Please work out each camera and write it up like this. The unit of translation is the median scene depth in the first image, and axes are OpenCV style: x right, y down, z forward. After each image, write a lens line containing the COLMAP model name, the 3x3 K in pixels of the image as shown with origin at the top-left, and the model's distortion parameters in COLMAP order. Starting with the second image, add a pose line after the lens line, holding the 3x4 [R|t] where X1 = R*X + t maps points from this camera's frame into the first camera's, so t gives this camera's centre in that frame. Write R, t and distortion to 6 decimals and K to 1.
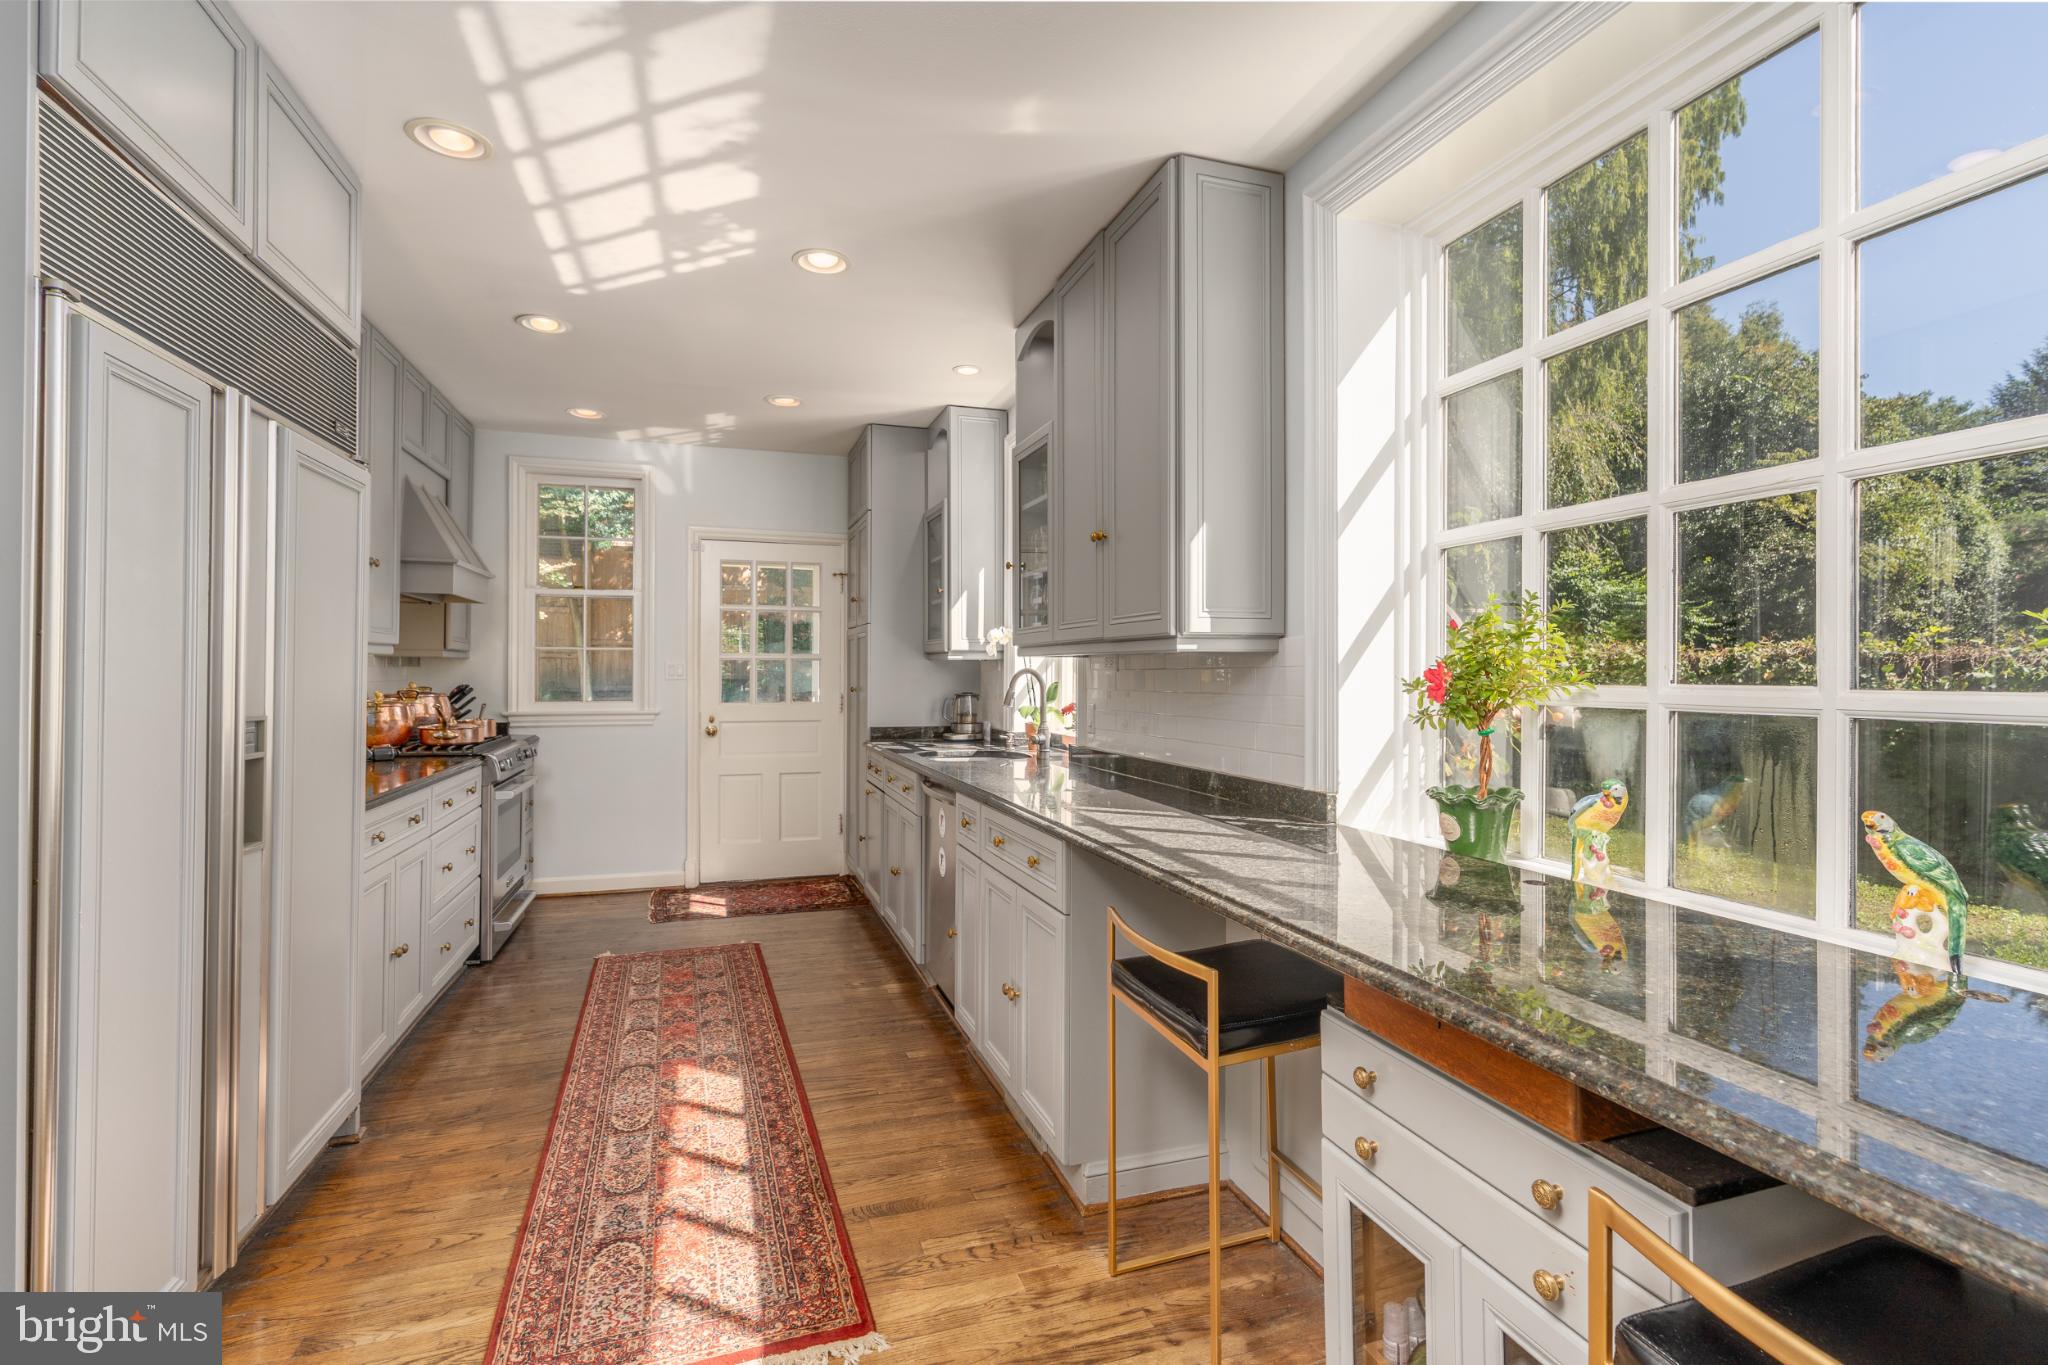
lens RADIAL K [[954.1, 0, 1026.5], [0, 954.1, 671.6], [0, 0, 1]] dist [-0.020045, 0.000282]
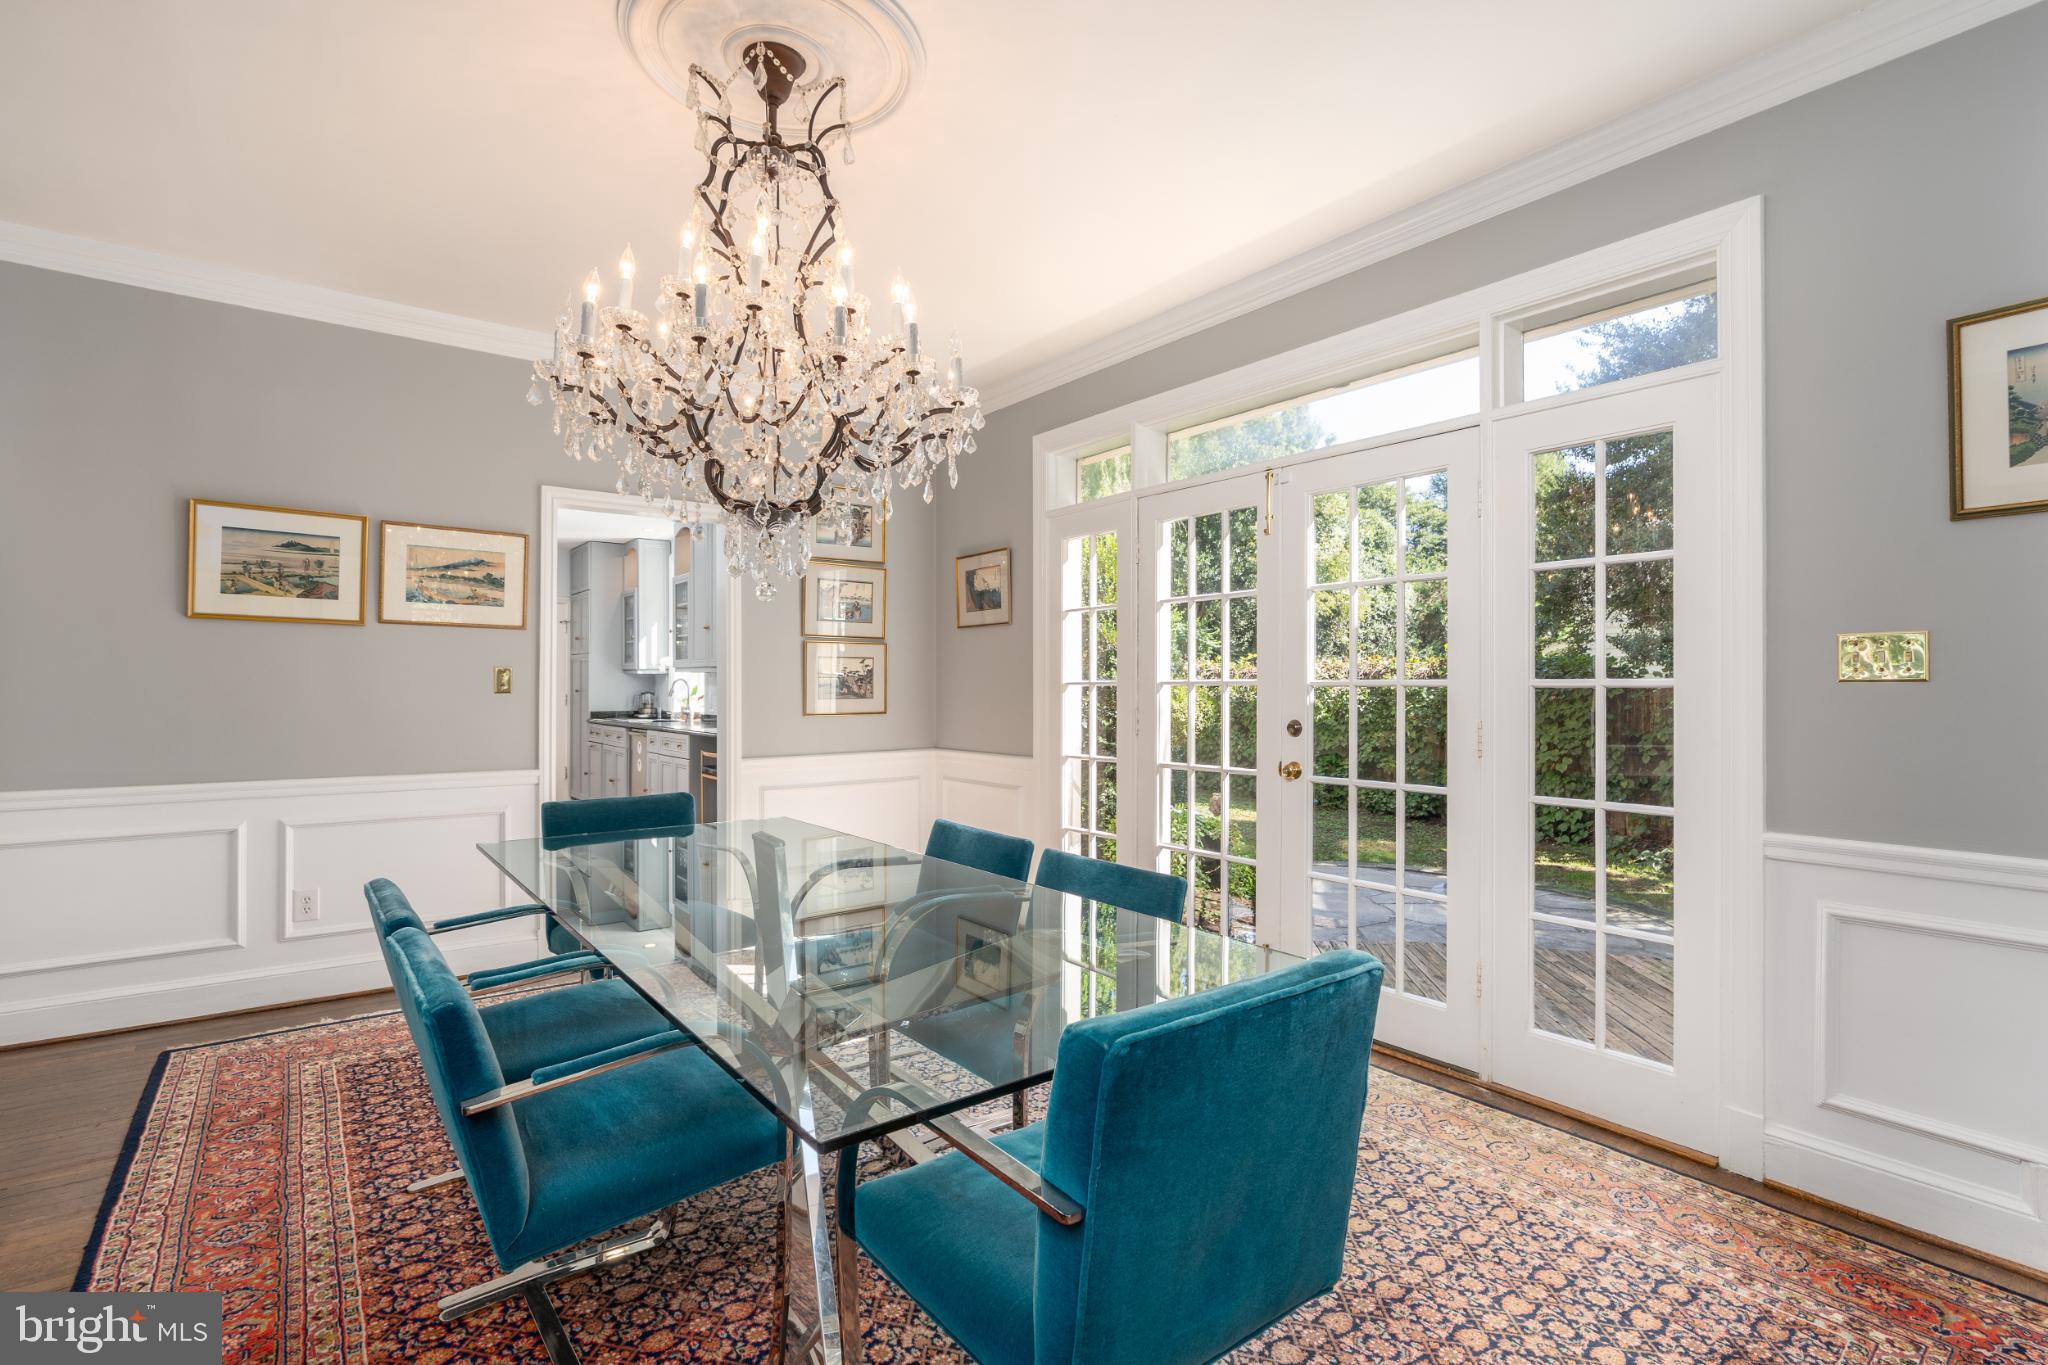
lens RADIAL K [[954.1, 0, 1017.7], [0, 954.1, 675.0], [0, 0, 1]] dist [-0.020045, 0.000282]
pose [[0.948129, -0.001361, 0.317882, 0.037782], [0.001667, 0.999998, -0.000689, -0.008338], [-0.317880, 0.001183, 0.948130, -1.183741]]
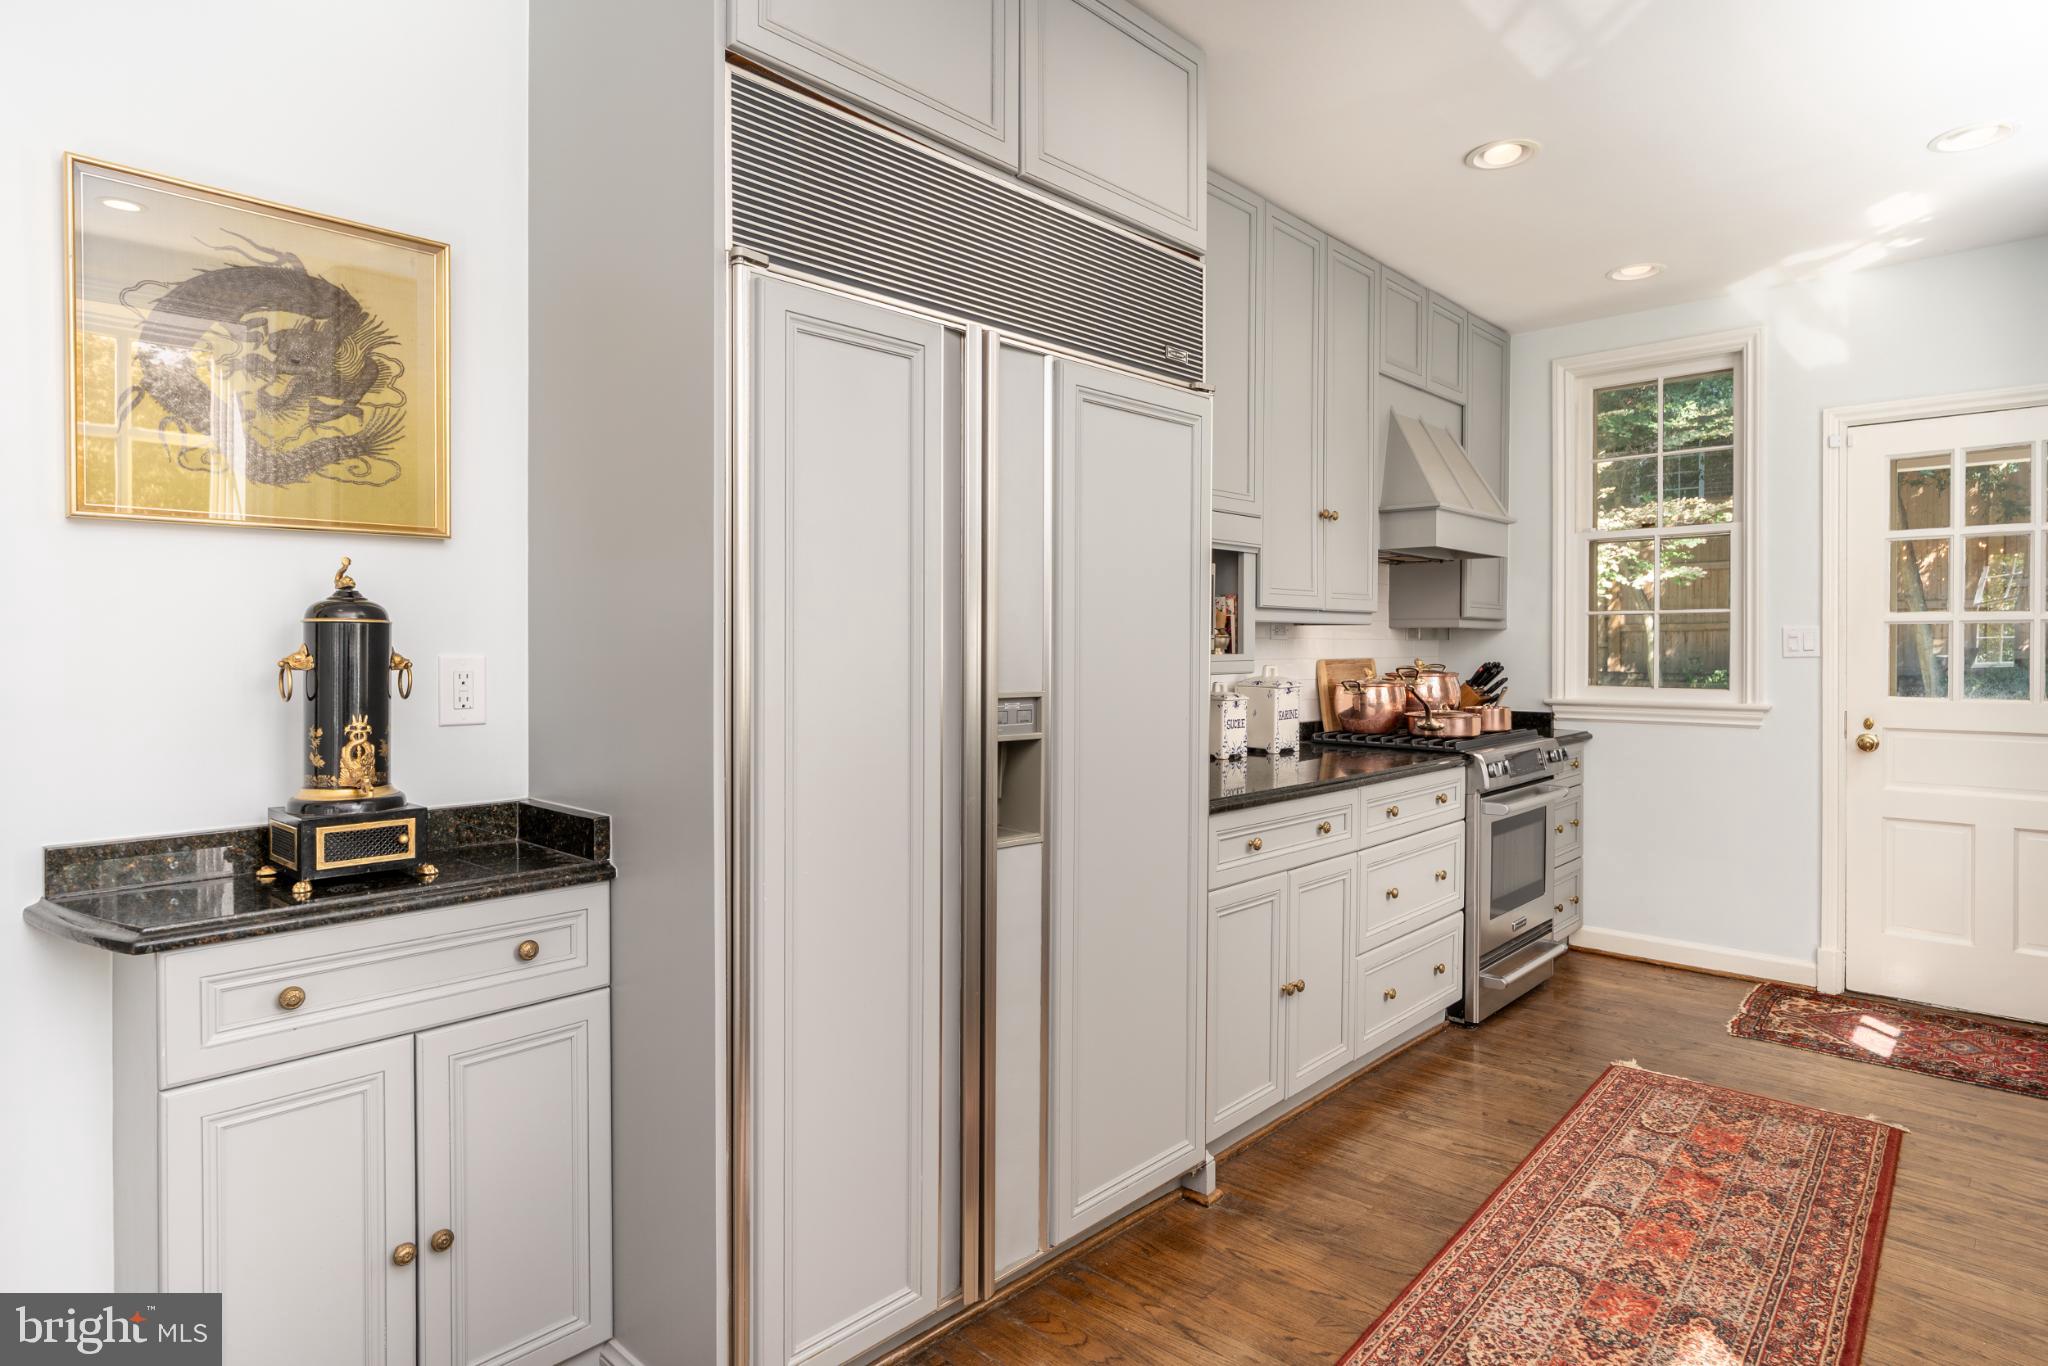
lens RADIAL K [[1122.7, 0, 1005.1], [0, 1122.7, 656.2], [0, 0, 1]] dist [-0.014604, 0.004268]
pose [[0.461168, 0.003472, -0.887306, 0.055663], [0.001767, 0.999987, 0.004831, 0.004474], [0.887311, -0.003796, 0.461156, 0.248433]]
